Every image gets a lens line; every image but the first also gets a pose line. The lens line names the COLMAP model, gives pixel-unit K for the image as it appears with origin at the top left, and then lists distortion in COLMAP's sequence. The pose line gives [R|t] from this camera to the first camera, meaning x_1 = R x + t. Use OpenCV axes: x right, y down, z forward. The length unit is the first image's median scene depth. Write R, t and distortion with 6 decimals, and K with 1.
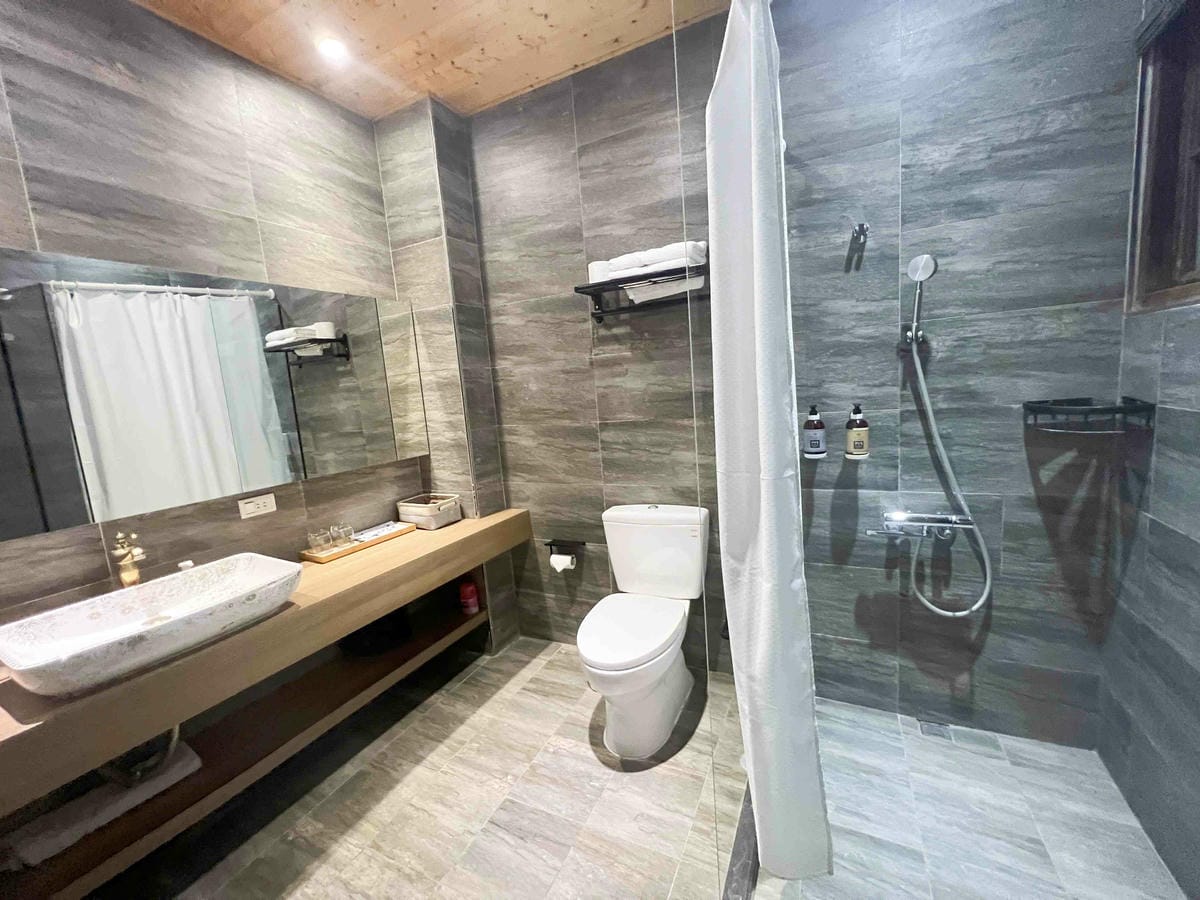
lens RADIAL K [[478.5, 0, 598.1], [0, 478.5, 446.2], [0, 0, 1]] dist [-0.004554, 0.000880]
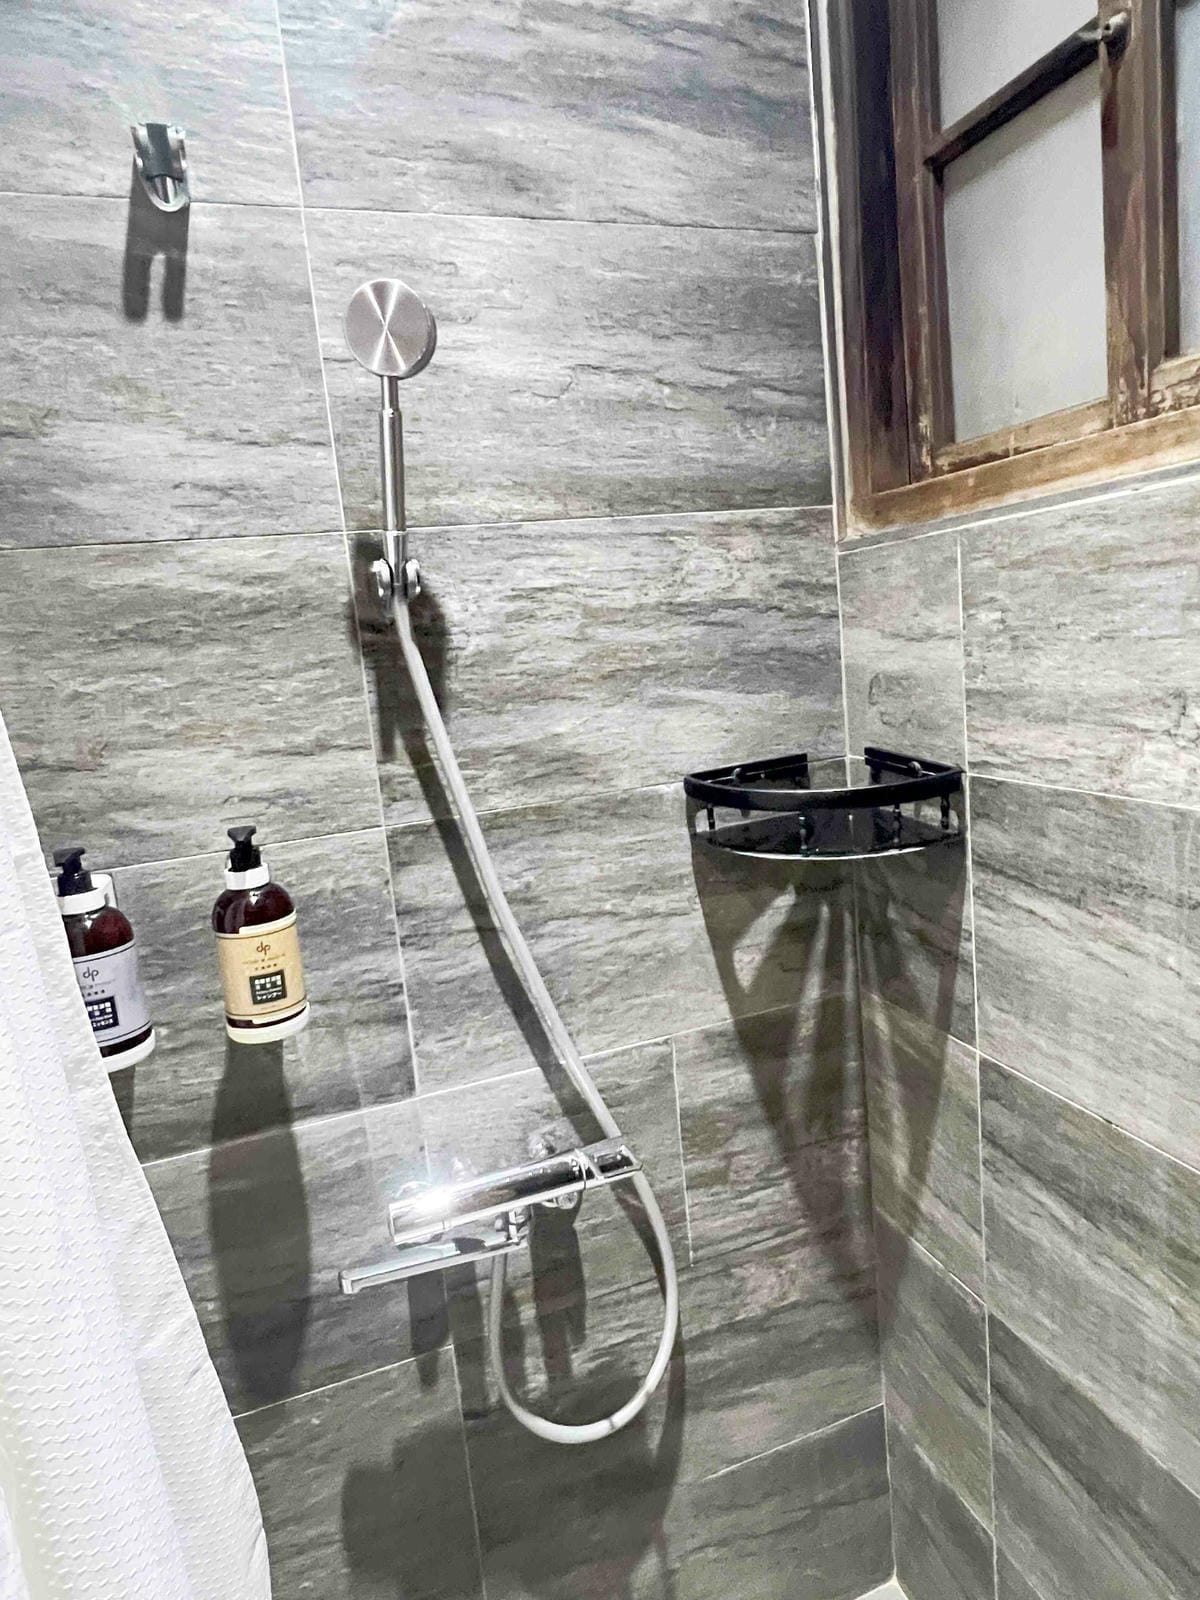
lens RADIAL K [[933.8, 0, 595.5], [0, 933.8, 788.6], [0, 0, 1]] dist [0.002352, -0.000680]
pose [[0.688568, -0.102402, 0.717905, 0.334561], [0.133100, 0.991008, 0.013697, -0.097926], [-0.712852, 0.086122, 0.696006, 0.544294]]
